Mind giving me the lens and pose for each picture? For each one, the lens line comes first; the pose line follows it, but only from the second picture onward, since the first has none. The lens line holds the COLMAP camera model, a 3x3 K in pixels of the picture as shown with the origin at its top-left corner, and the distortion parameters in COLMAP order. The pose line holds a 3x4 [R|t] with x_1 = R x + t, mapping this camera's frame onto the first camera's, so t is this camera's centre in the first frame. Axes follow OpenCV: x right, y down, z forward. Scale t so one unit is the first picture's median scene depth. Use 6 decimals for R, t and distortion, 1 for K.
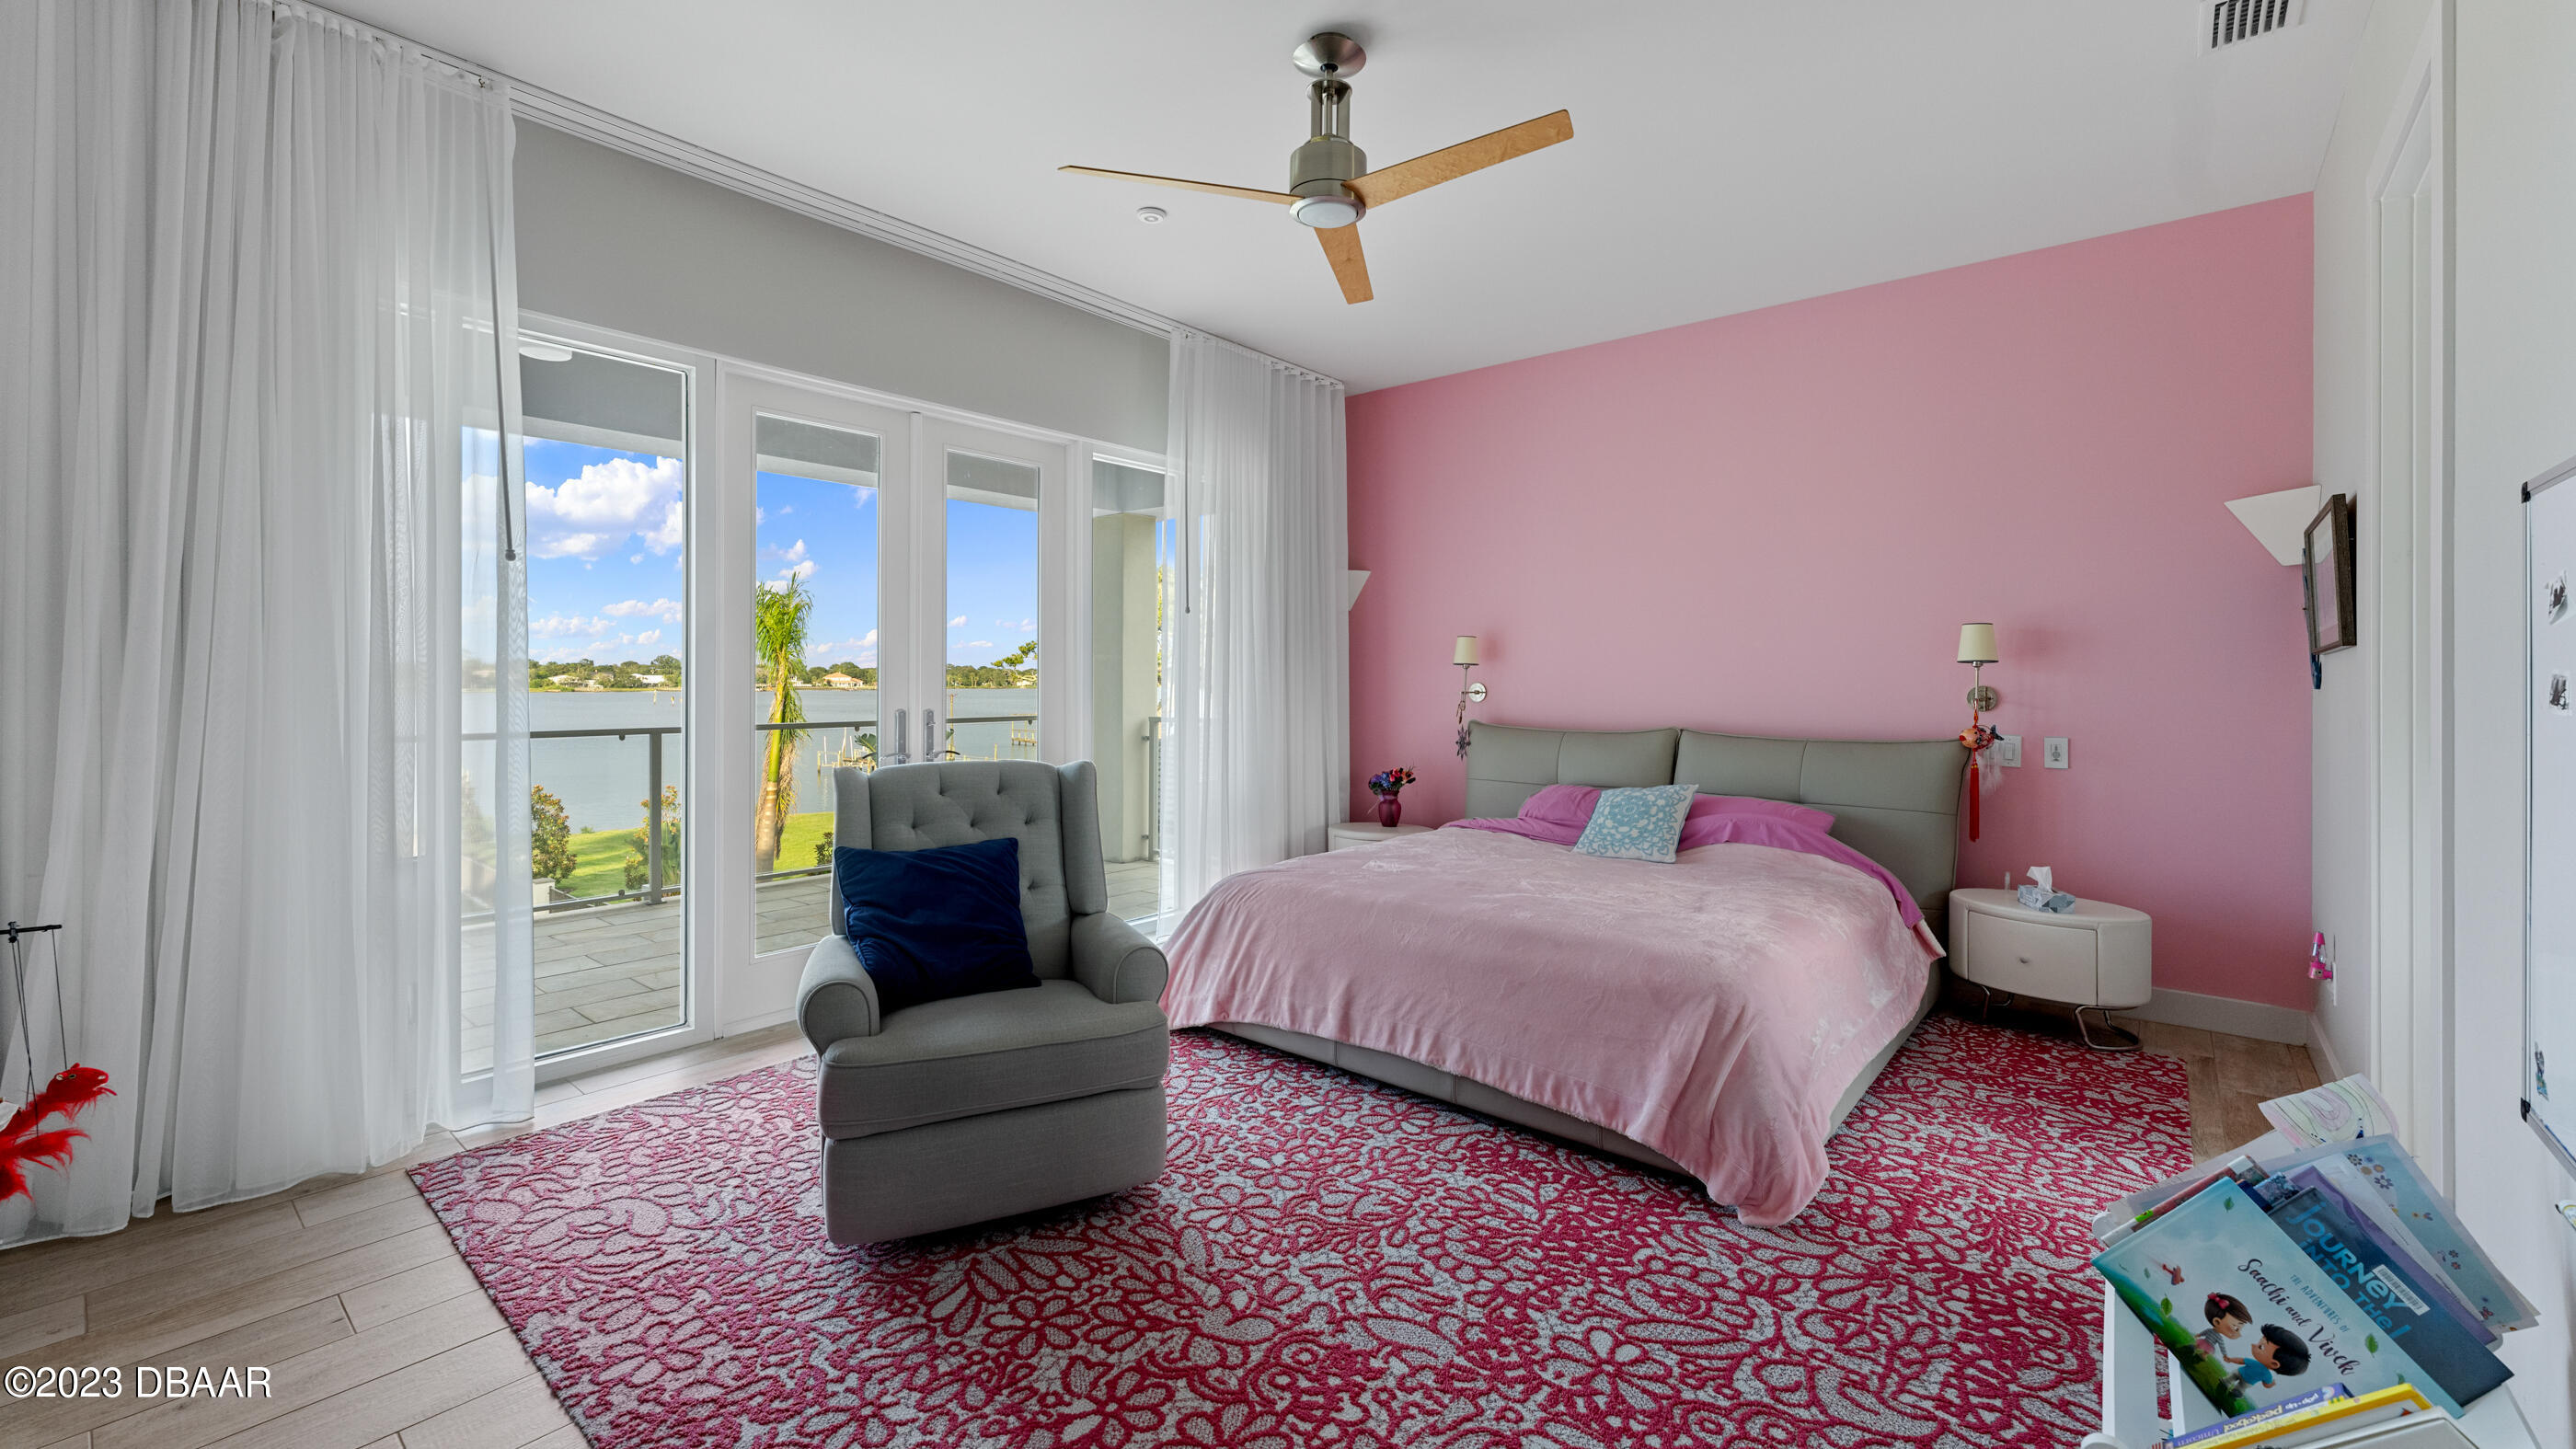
lens RADIAL K [[1031.6, 0, 1288.4], [0, 1031.6, 679.5], [0, 0, 1]] dist [-0.000238, 0.000042]
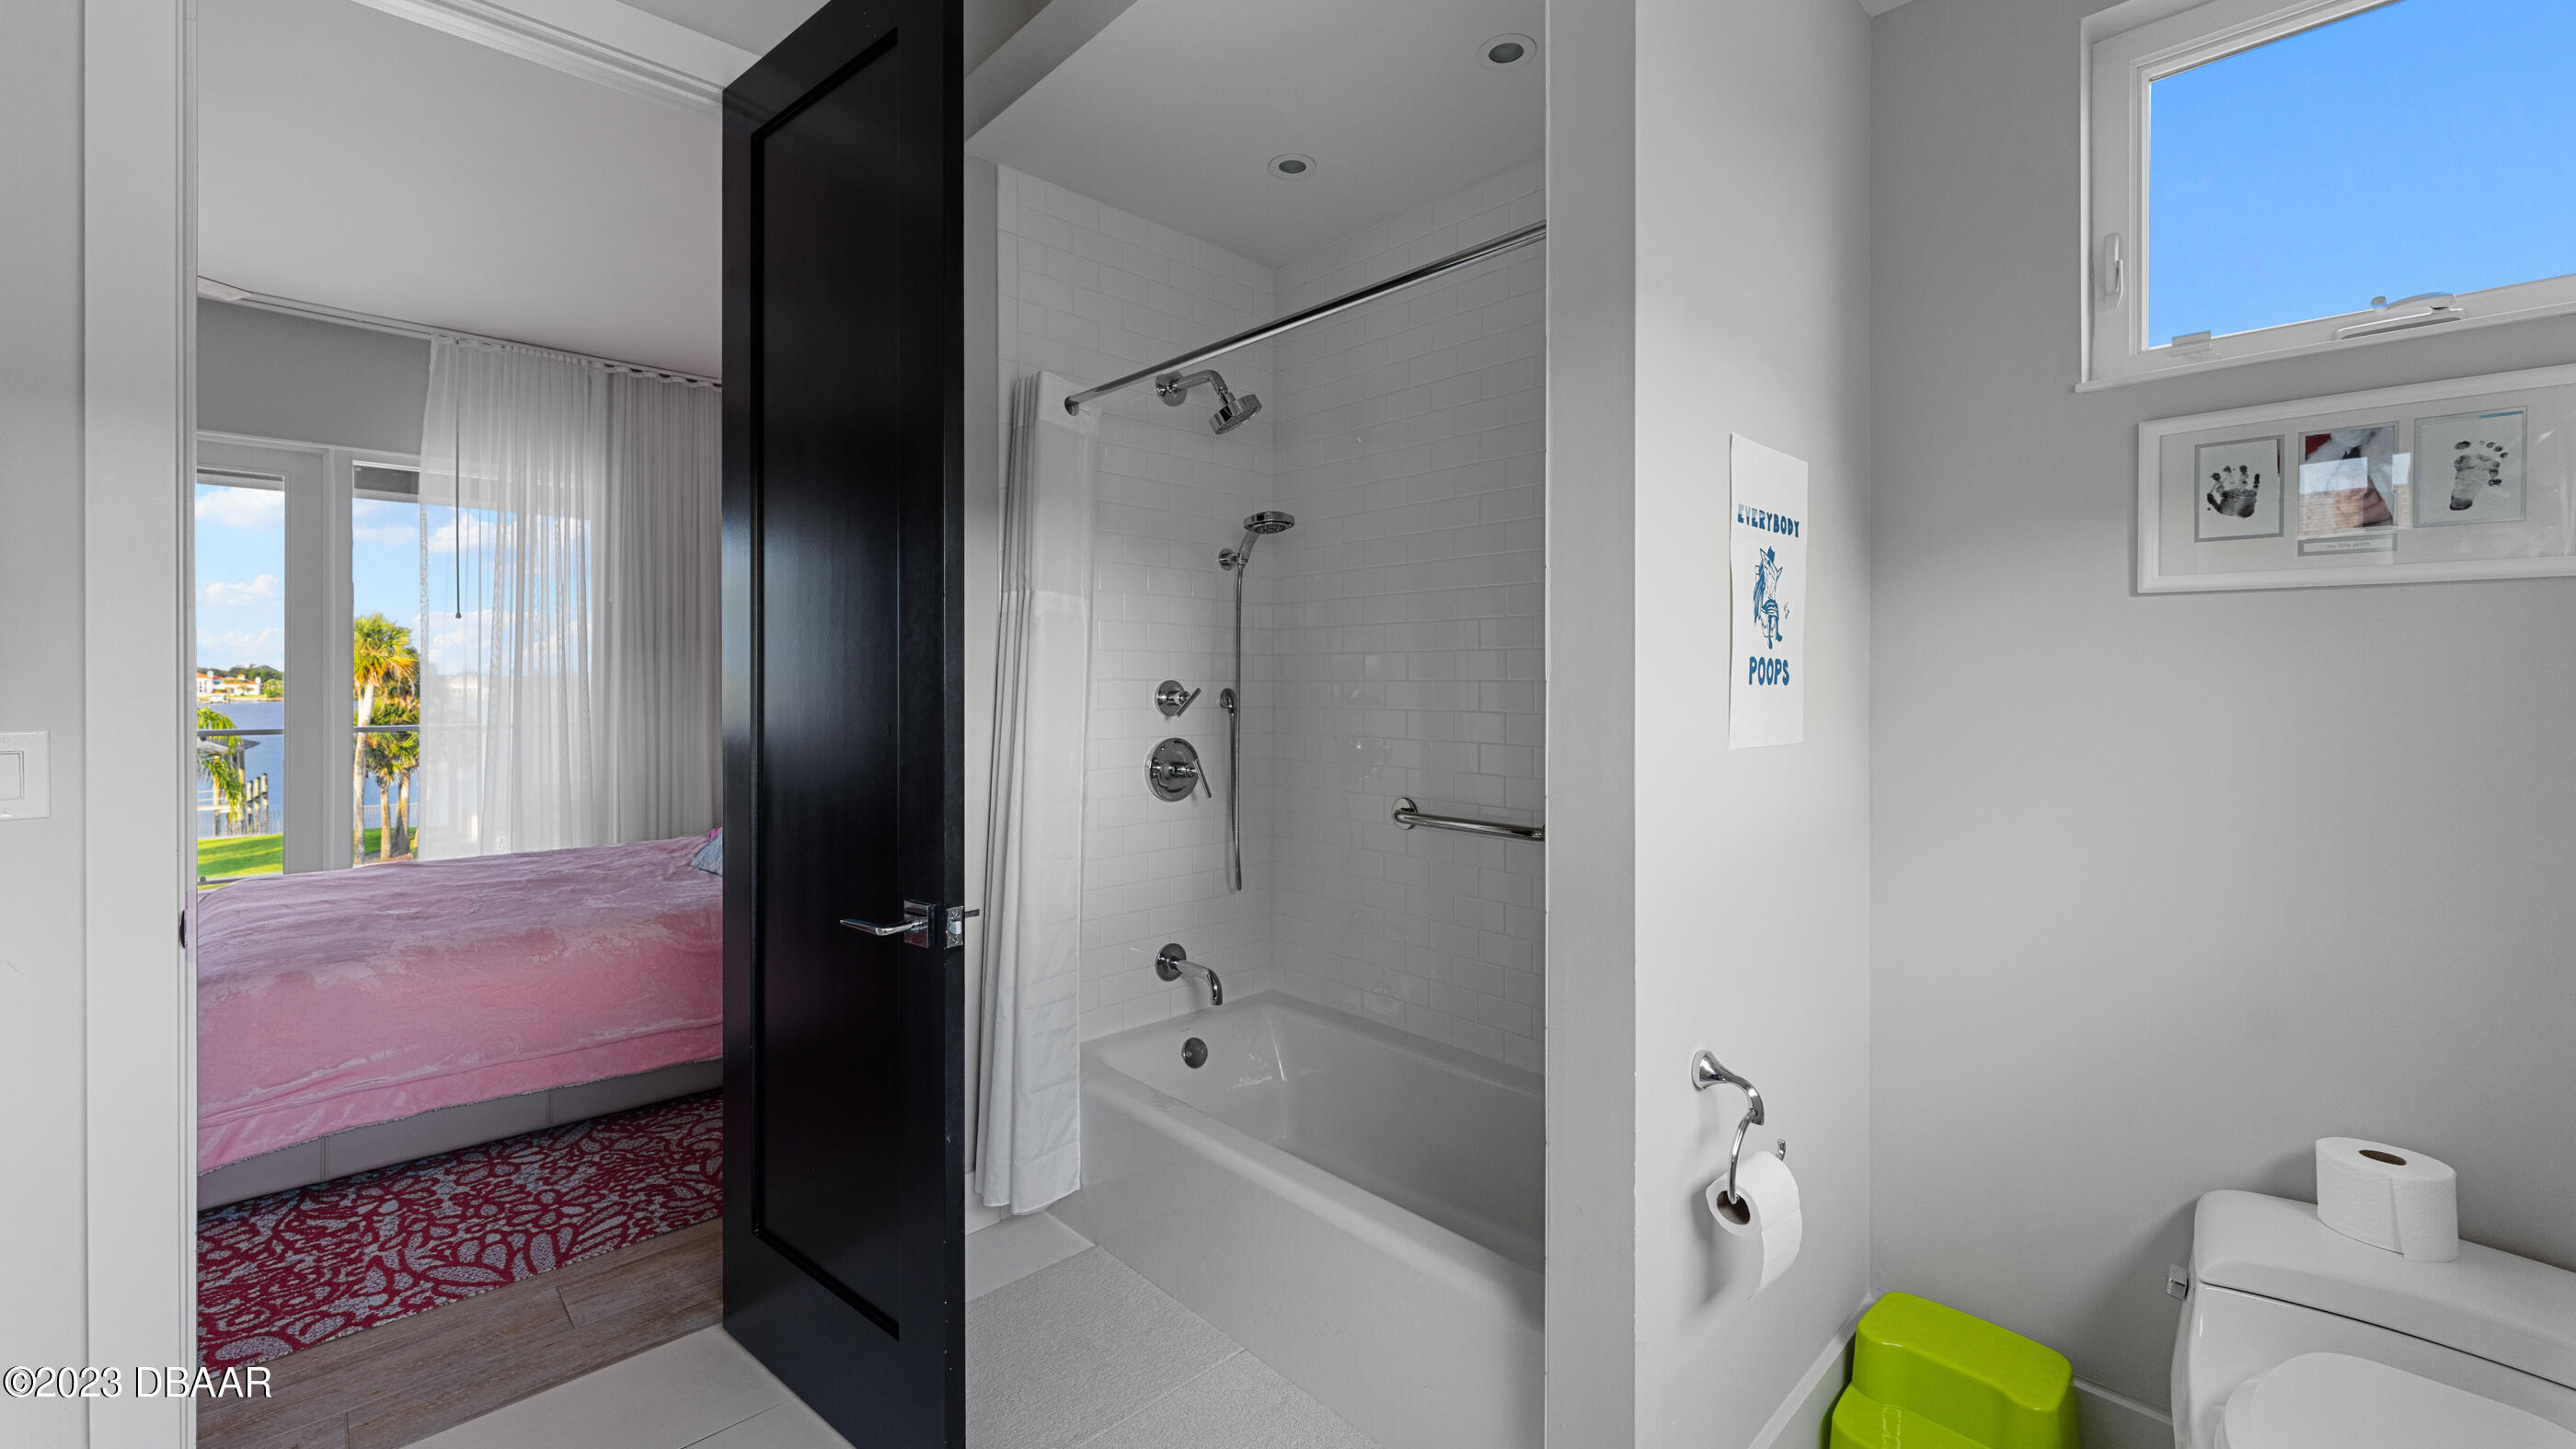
lens RADIAL K [[1031.6, 0, 1288.4], [0, 1031.6, 679.5], [0, 0, 1]] dist [-0.000238, 0.000042]
pose [[0.993263, -0.008793, -0.115545, 1.395492], [0.008856, 0.999961, 0.000028, 0.008515], [0.115540, -0.001051, 0.993302, 0.179628]]
